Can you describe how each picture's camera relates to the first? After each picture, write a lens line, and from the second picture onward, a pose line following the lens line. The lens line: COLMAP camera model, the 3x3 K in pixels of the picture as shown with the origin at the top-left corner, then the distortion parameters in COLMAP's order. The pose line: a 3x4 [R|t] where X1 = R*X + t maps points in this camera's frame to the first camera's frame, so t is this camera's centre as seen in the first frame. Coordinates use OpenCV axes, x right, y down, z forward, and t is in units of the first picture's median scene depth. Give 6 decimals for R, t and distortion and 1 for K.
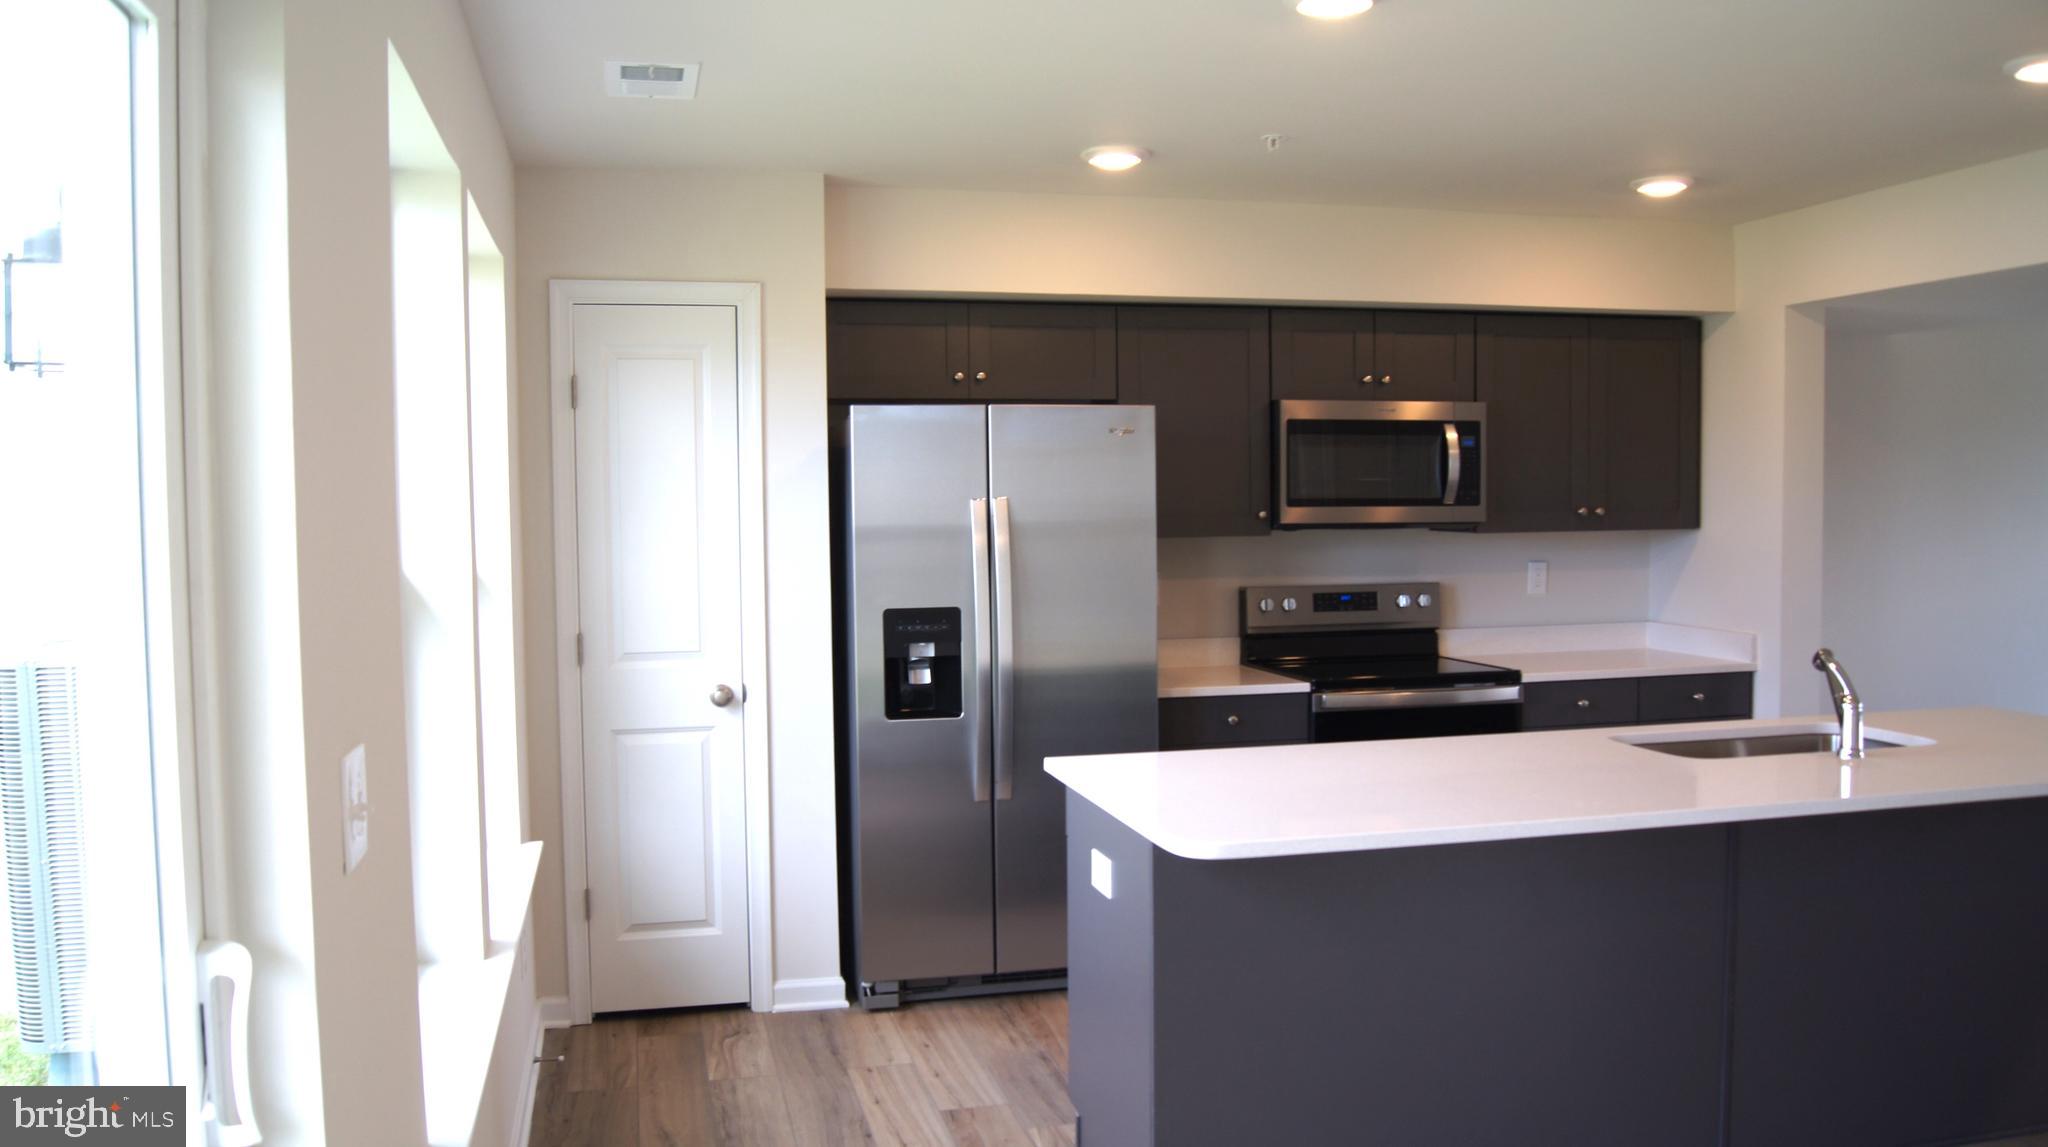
lens RADIAL K [[1576.5, 0, 1022.9], [0, 1576.5, 574.7], [0, 0, 1]] dist [-0.082664, 0.015454]
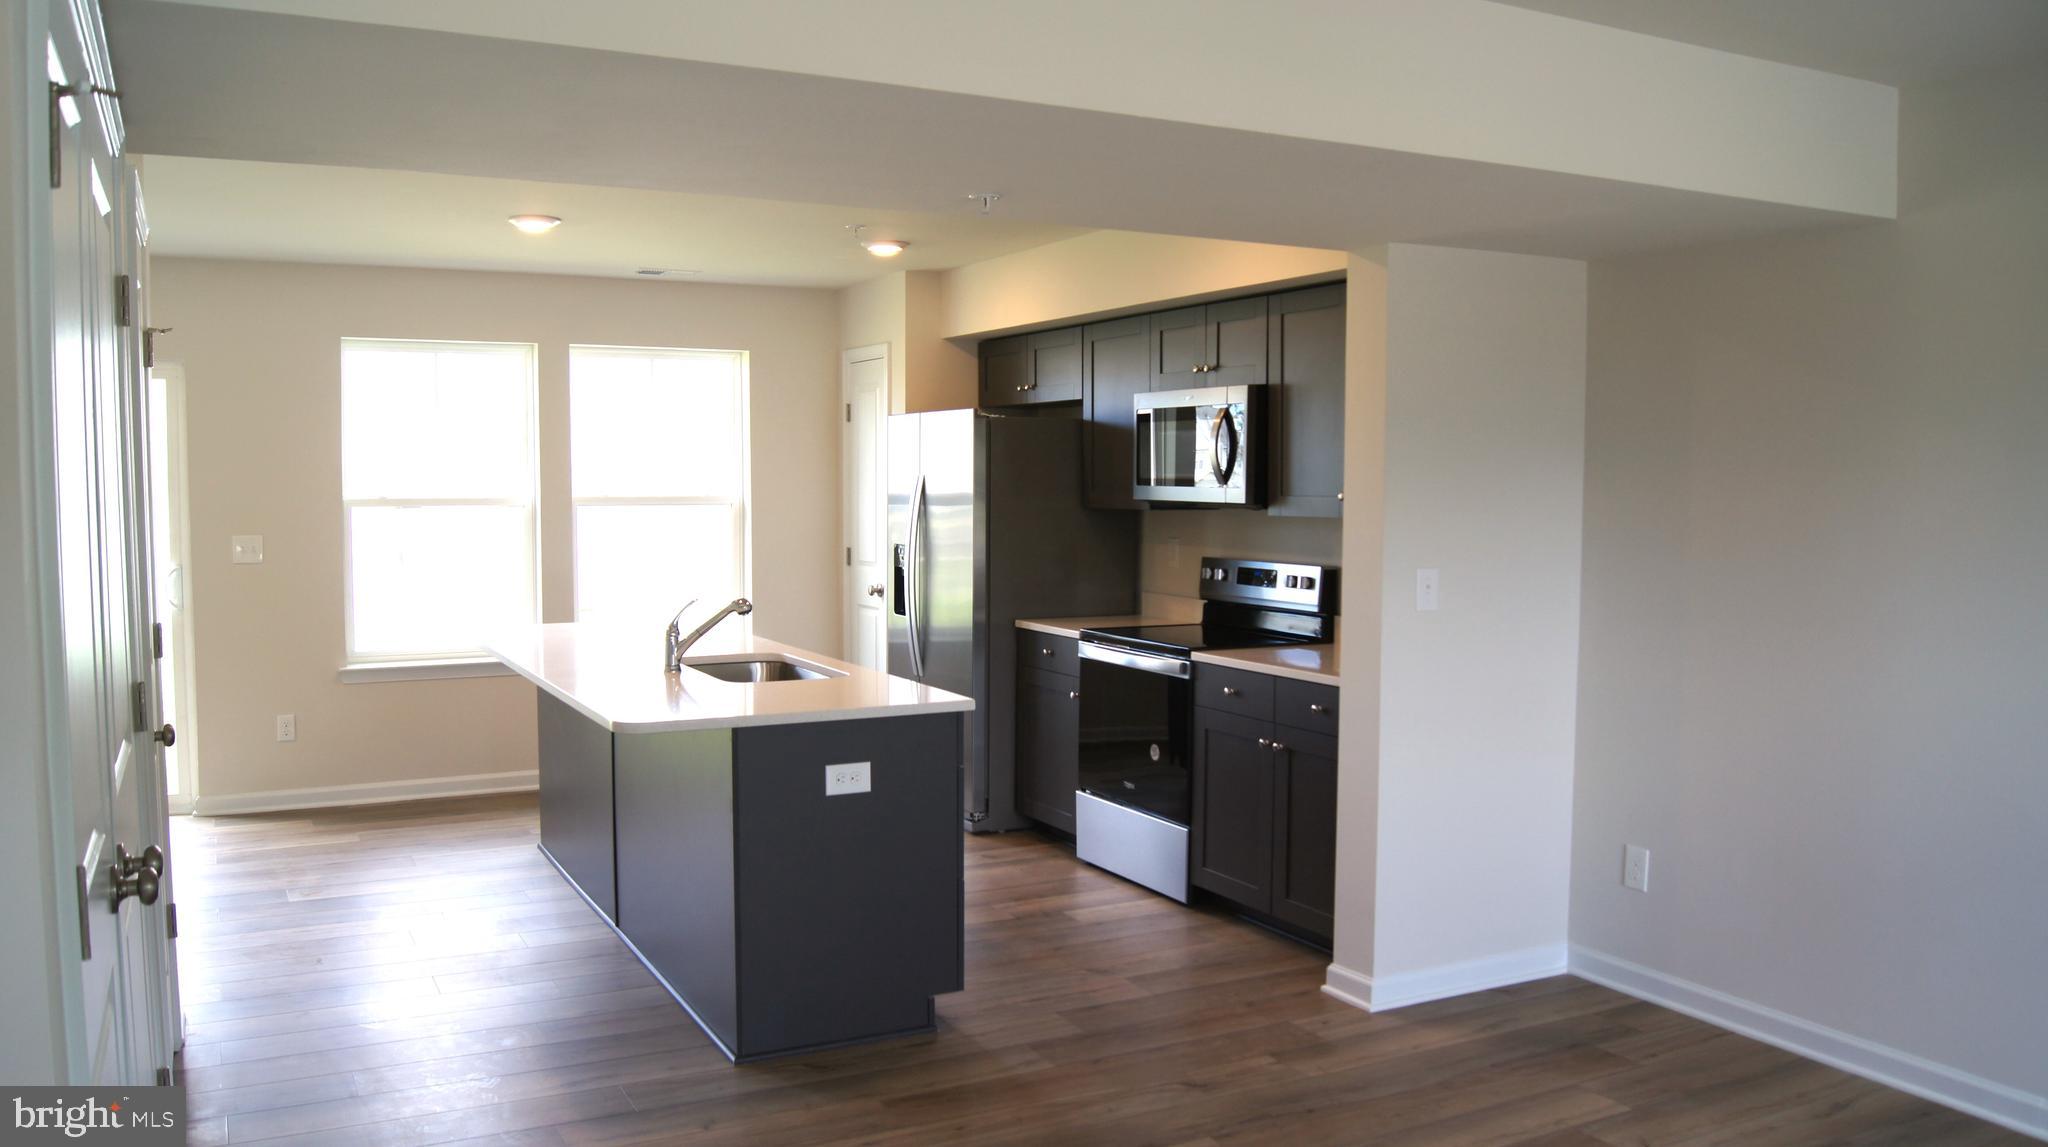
lens RADIAL K [[1576.5, 0, 1012.5], [0, 1576.5, 580.5], [0, 0, 1]] dist [-0.082664, 0.015454]
pose [[0.236618, 0.076217, -0.968609, 1.325167], [-0.050563, 0.996534, 0.066063, -0.046959], [0.970286, 0.033344, 0.239652, 0.660353]]
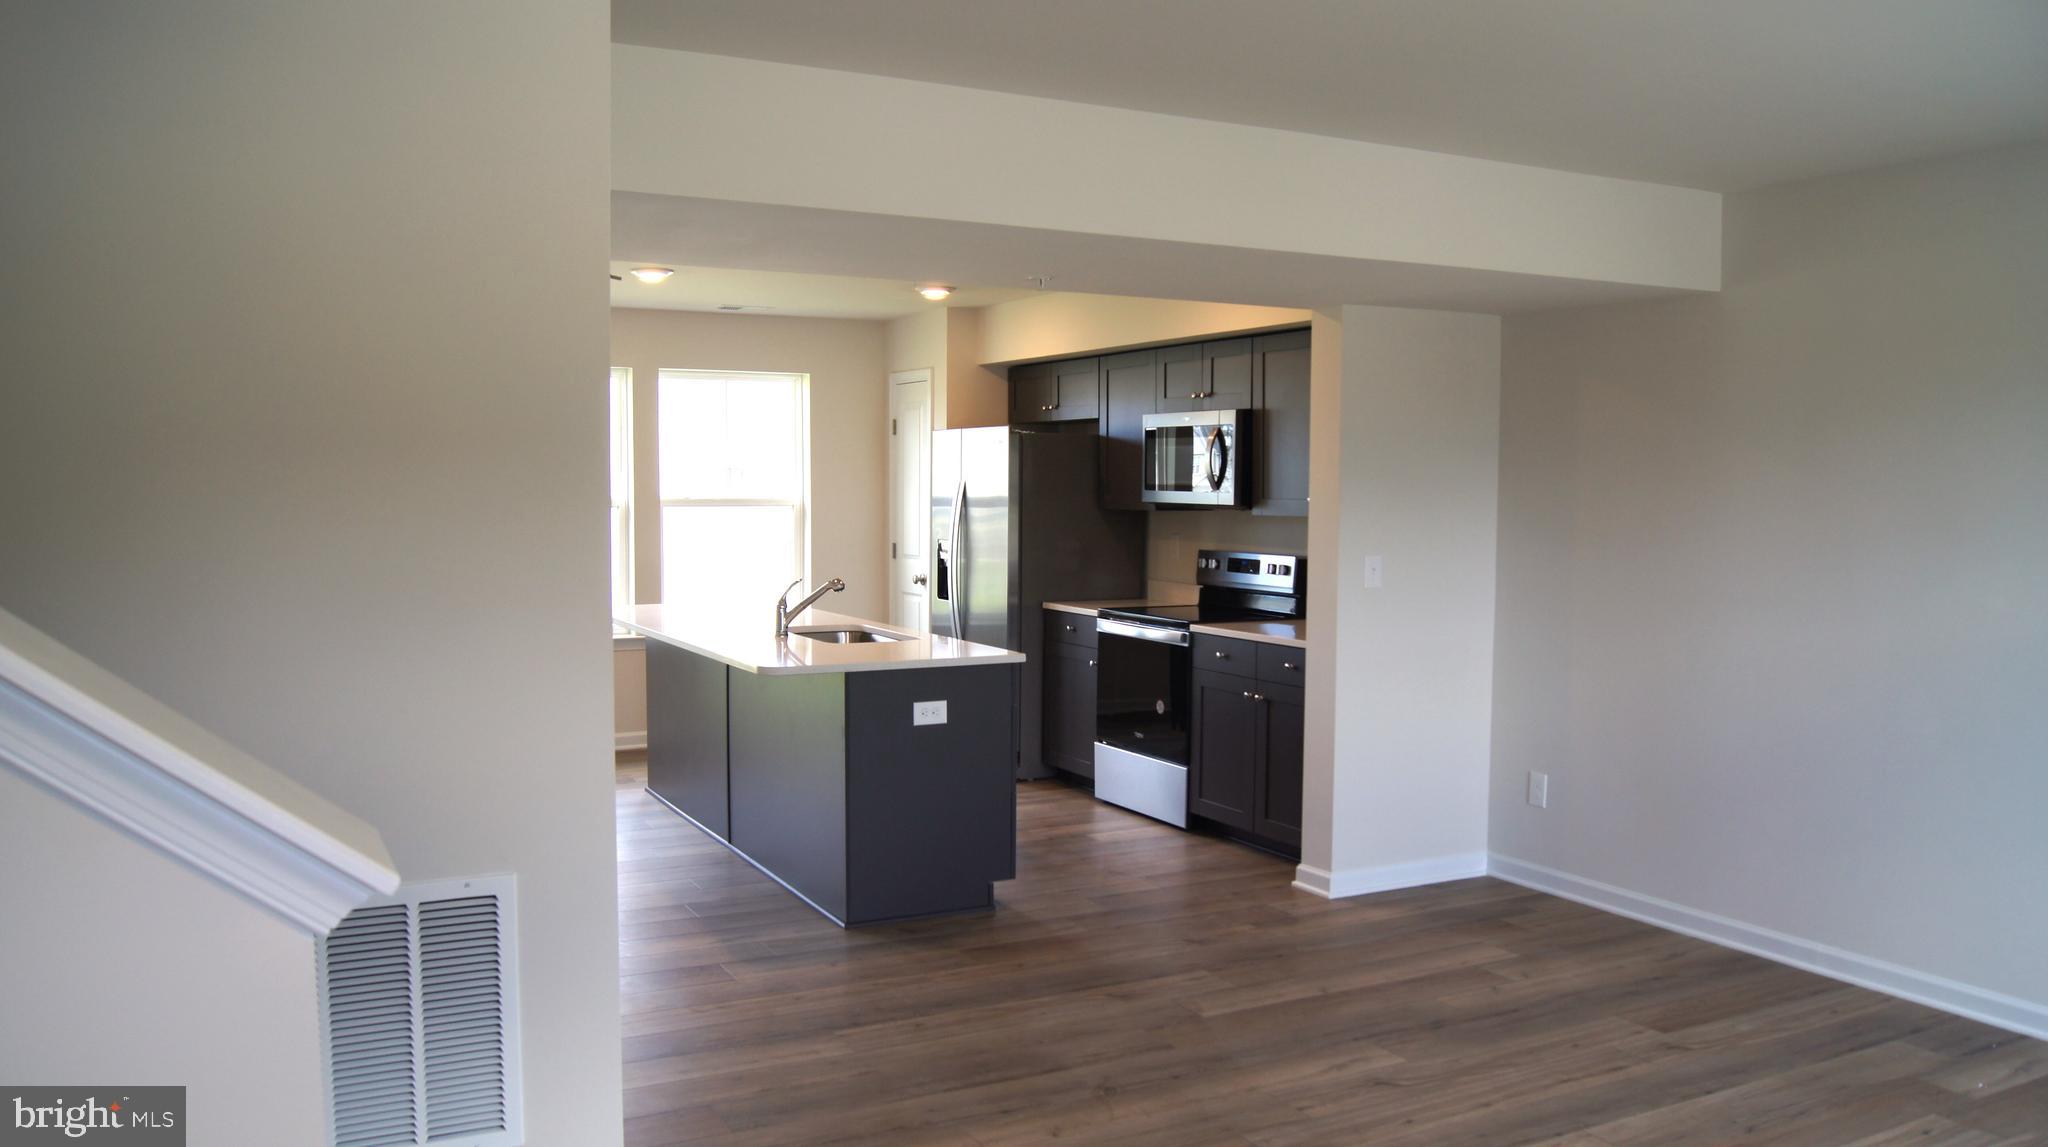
lens RADIAL K [[1576.5, 0, 1013.7], [0, 1576.5, 576.5], [0, 0, 1]] dist [-0.082664, 0.015454]
pose [[0.239825, 0.071568, -0.968175, 1.566672], [-0.052461, 0.996777, 0.060687, -0.047325], [0.969398, 0.036237, 0.242807, 0.568970]]
